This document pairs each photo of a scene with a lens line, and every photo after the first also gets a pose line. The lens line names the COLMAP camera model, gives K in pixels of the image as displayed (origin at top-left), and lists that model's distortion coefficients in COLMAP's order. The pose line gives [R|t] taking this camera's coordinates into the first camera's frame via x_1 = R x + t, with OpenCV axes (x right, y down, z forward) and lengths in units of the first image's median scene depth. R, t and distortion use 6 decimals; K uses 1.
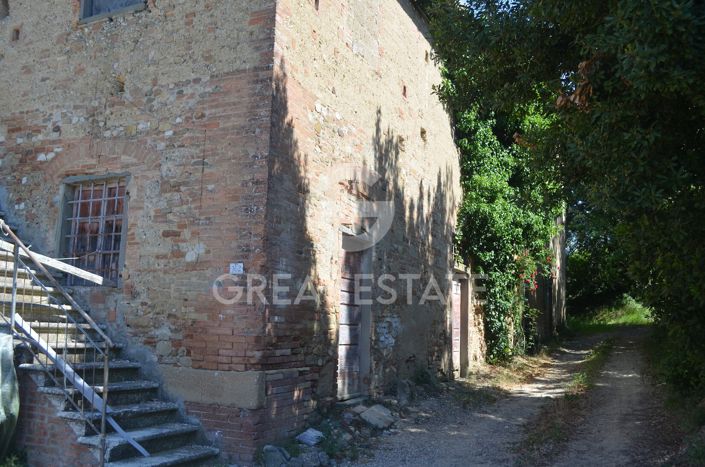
lens RADIAL K [[659.0, 0, 352.5], [0, 659.0, 233.5], [0, 0, 1]] dist [-0.077817, 0.012798]
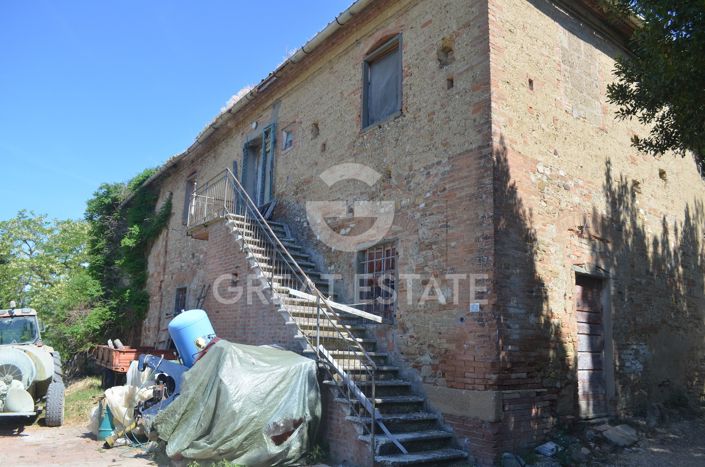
lens RADIAL K [[546.8, 0, 352.5], [0, 546.8, 233.5], [0, 0, 1]] dist [-0.087993, 0.011024]
pose [[0.870926, -0.095379, -0.482069, 0.121788], [0.057695, 0.994045, -0.092441, -0.004034], [0.488015, 0.052696, 0.871243, -0.021412]]
